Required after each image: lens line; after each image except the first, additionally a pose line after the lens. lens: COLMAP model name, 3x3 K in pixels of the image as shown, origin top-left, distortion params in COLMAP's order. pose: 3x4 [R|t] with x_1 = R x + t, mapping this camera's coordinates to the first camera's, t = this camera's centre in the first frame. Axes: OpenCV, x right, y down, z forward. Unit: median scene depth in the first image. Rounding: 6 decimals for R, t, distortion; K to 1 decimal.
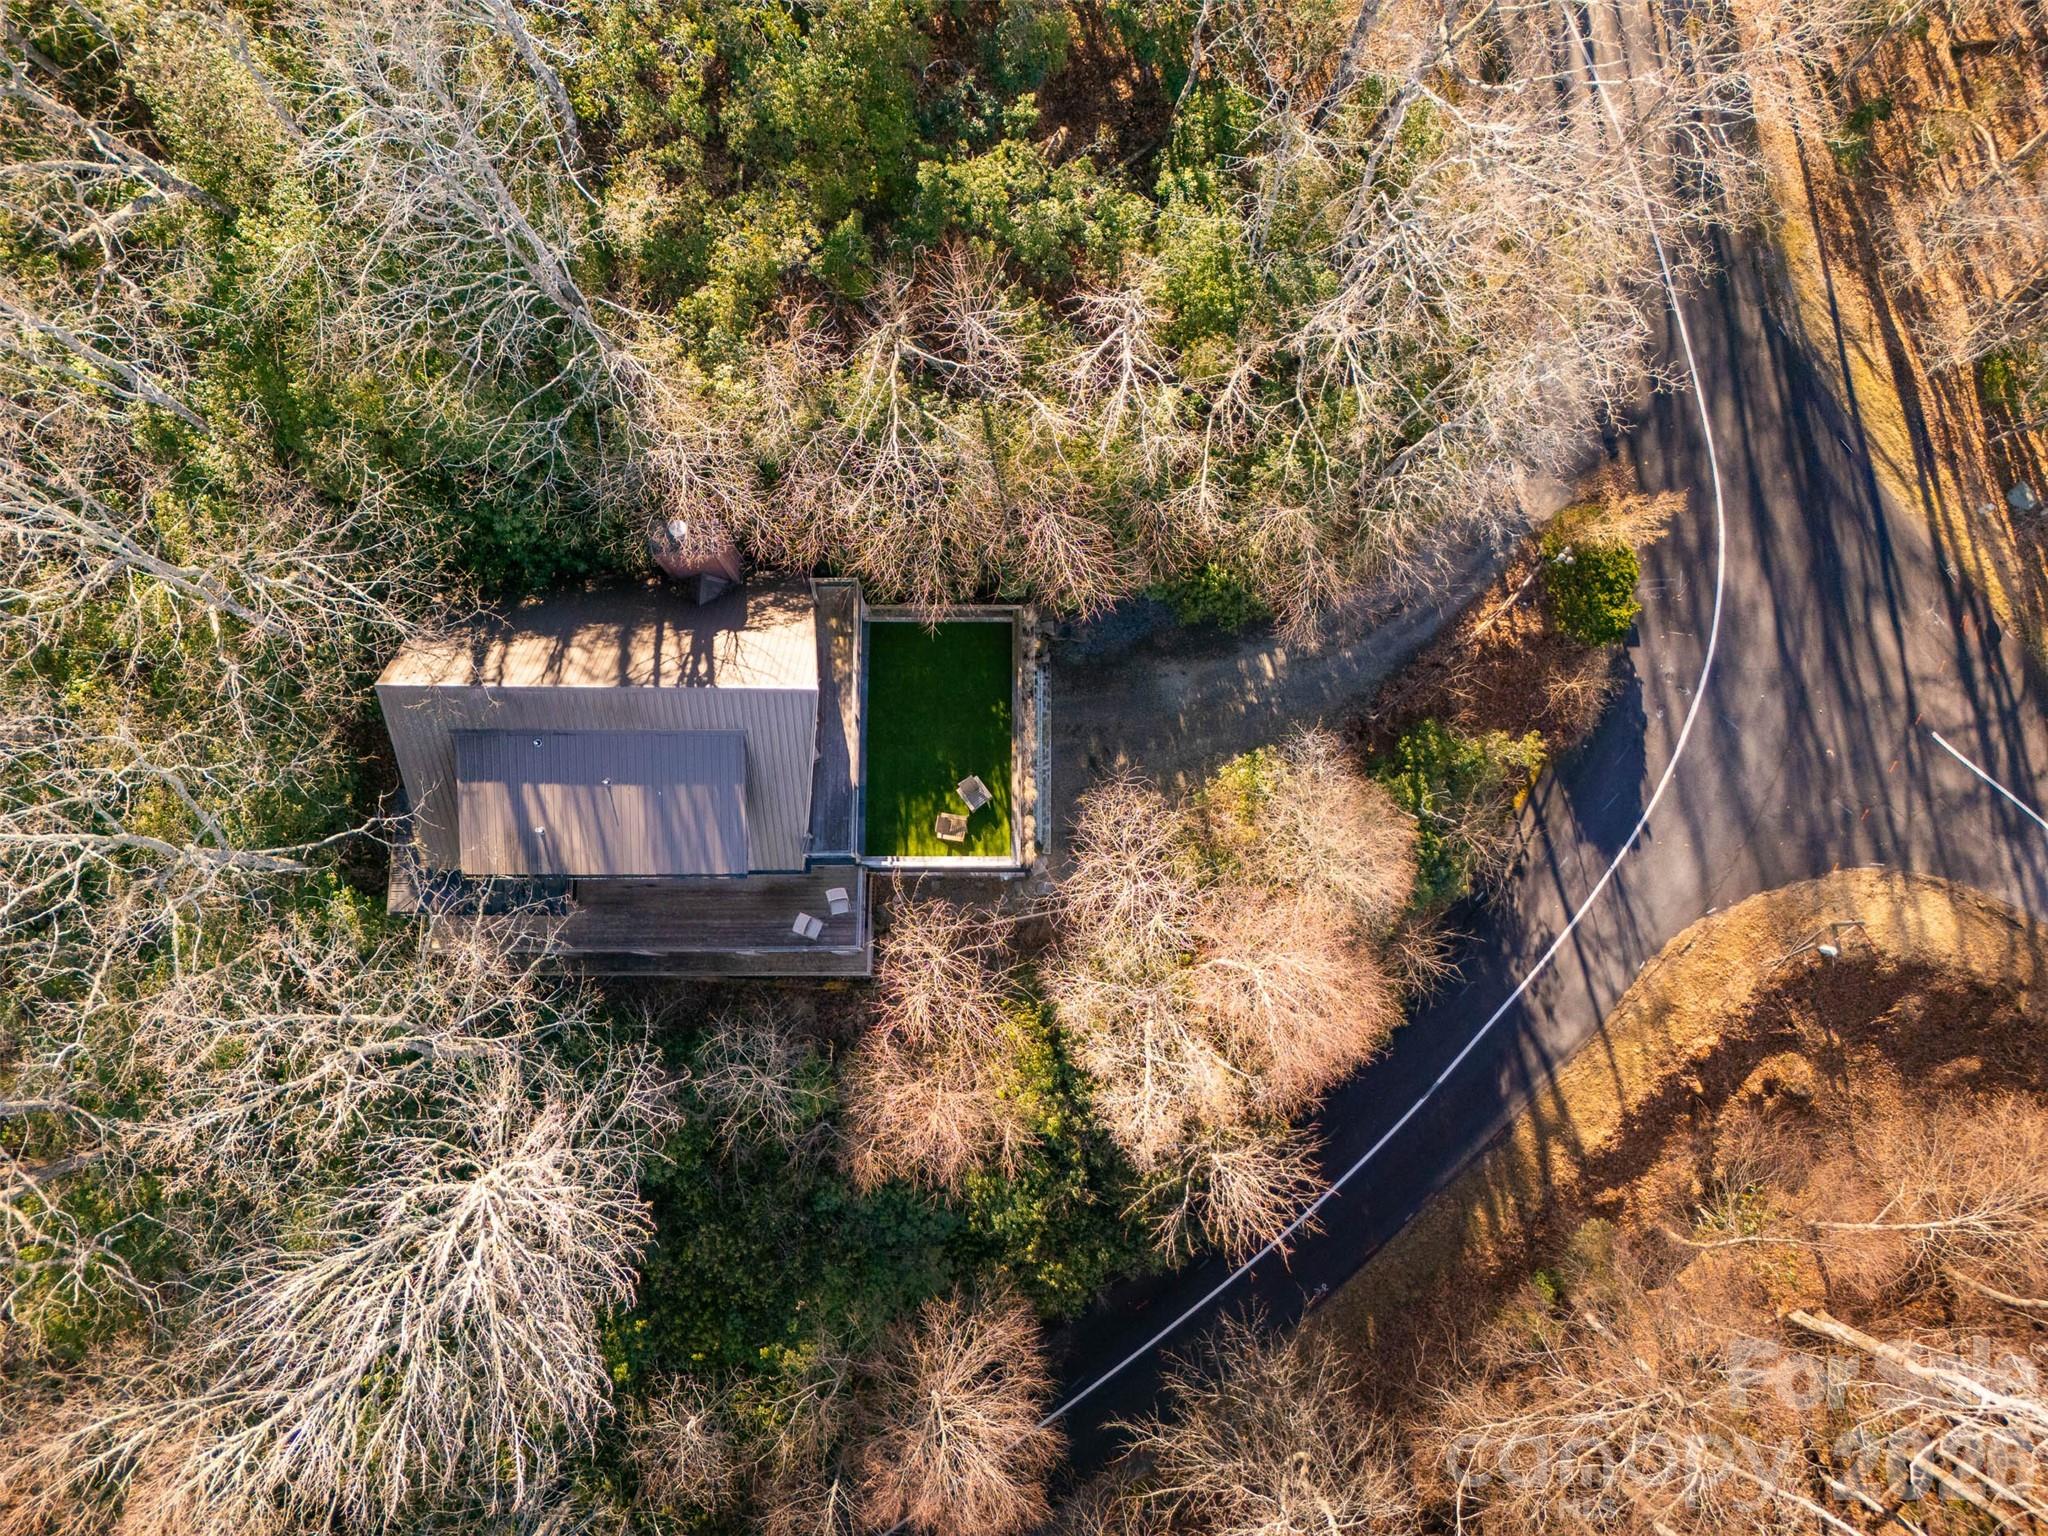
lens RADIAL K [[1455.1, 0, 1024.0], [0, 1455.1, 768.0], [0, 0, 1]] dist [0.013512, 0.000338]
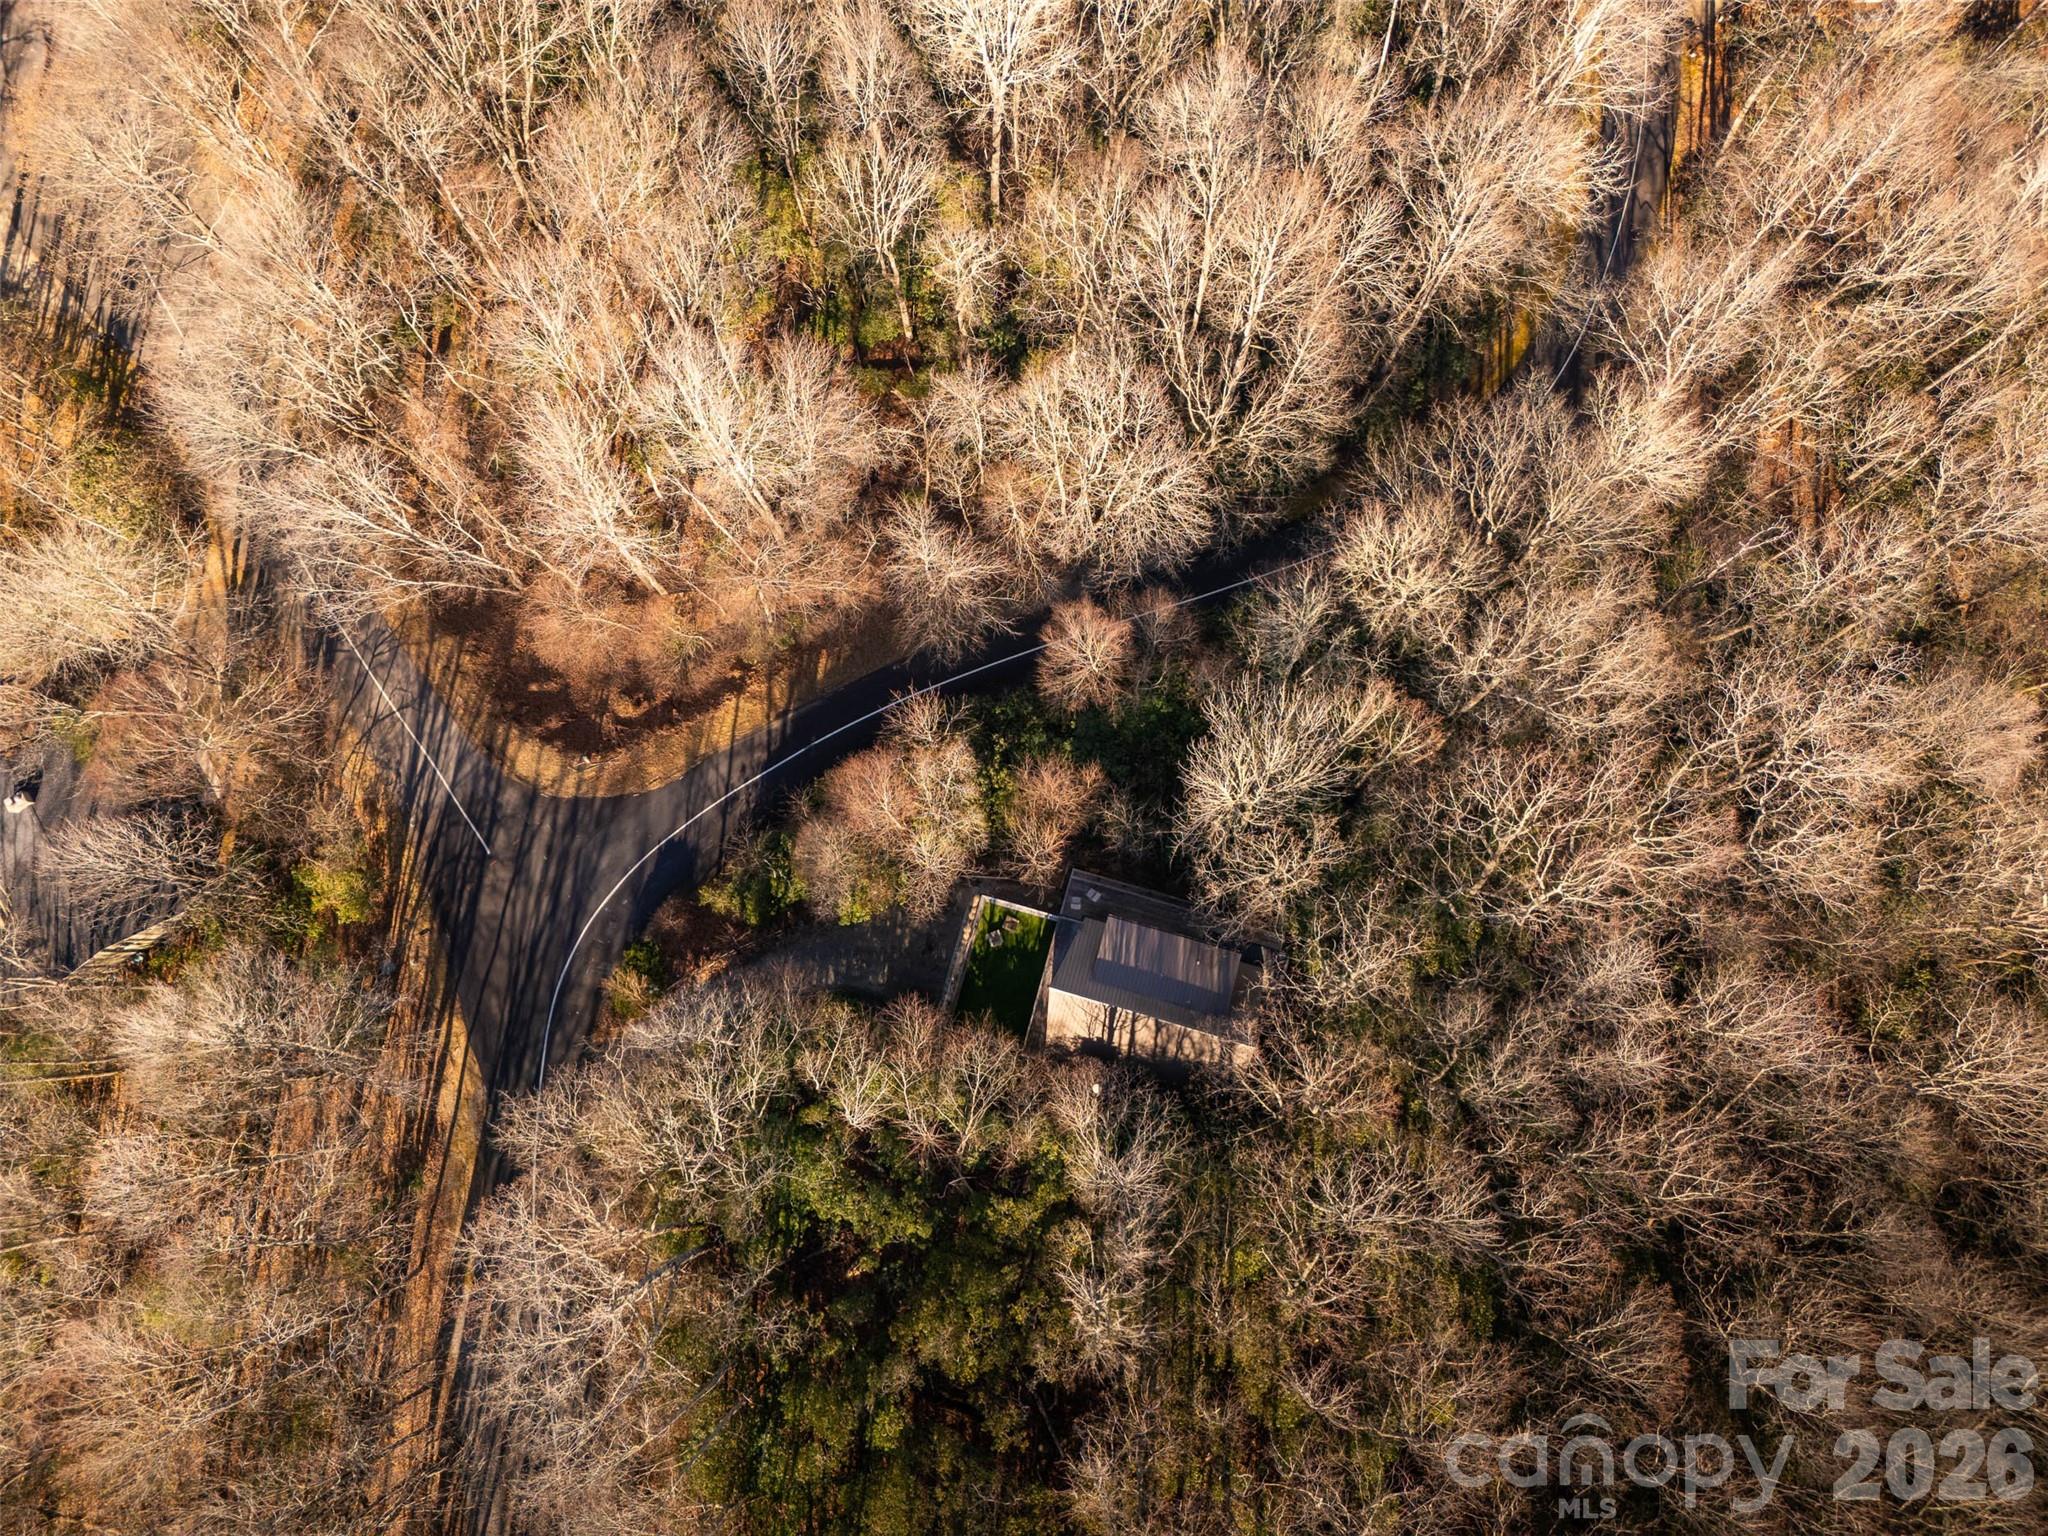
lens RADIAL K [[1455.1, 0, 1024.0], [0, 1455.1, 768.0], [0, 0, 1]] dist [0.013512, 0.000338]
pose [[-0.962068, -0.260083, 0.082351, -0.176894], [0.272796, -0.914191, 0.299729, -0.357156], [-0.002670, 0.310825, 0.950463, -0.949575]]
